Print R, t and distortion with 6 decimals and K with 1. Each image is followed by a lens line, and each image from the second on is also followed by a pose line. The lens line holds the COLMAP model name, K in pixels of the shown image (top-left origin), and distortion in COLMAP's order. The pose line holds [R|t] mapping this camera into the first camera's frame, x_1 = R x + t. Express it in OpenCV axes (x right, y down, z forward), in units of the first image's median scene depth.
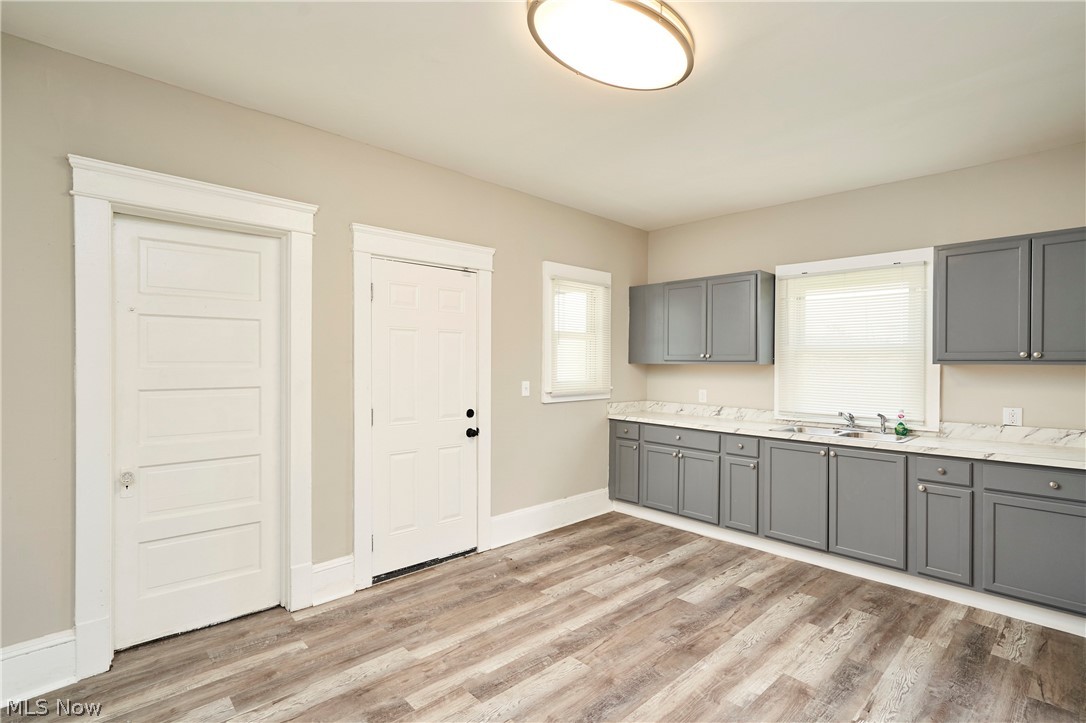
lens RADIAL K [[506.1, 0, 543.8], [0, 506.1, 365.5], [0, 0, 1]] dist [0.000809, 0.000058]
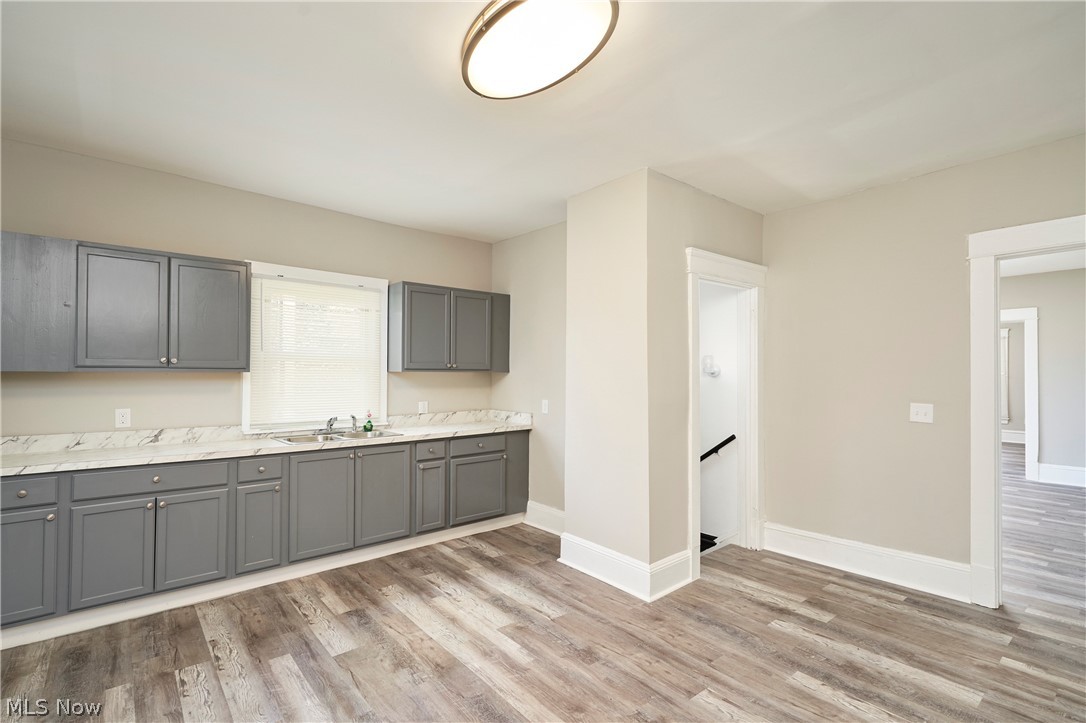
lens RADIAL K [[506.1, 0, 543.8], [0, 506.1, 365.5], [0, 0, 1]] dist [0.000809, 0.000058]
pose [[0.052771, 0.008728, 0.998569, -0.484090], [0.000403, 0.999962, -0.008761, -0.007070], [-0.998607, 0.000864, 0.052765, 0.543727]]
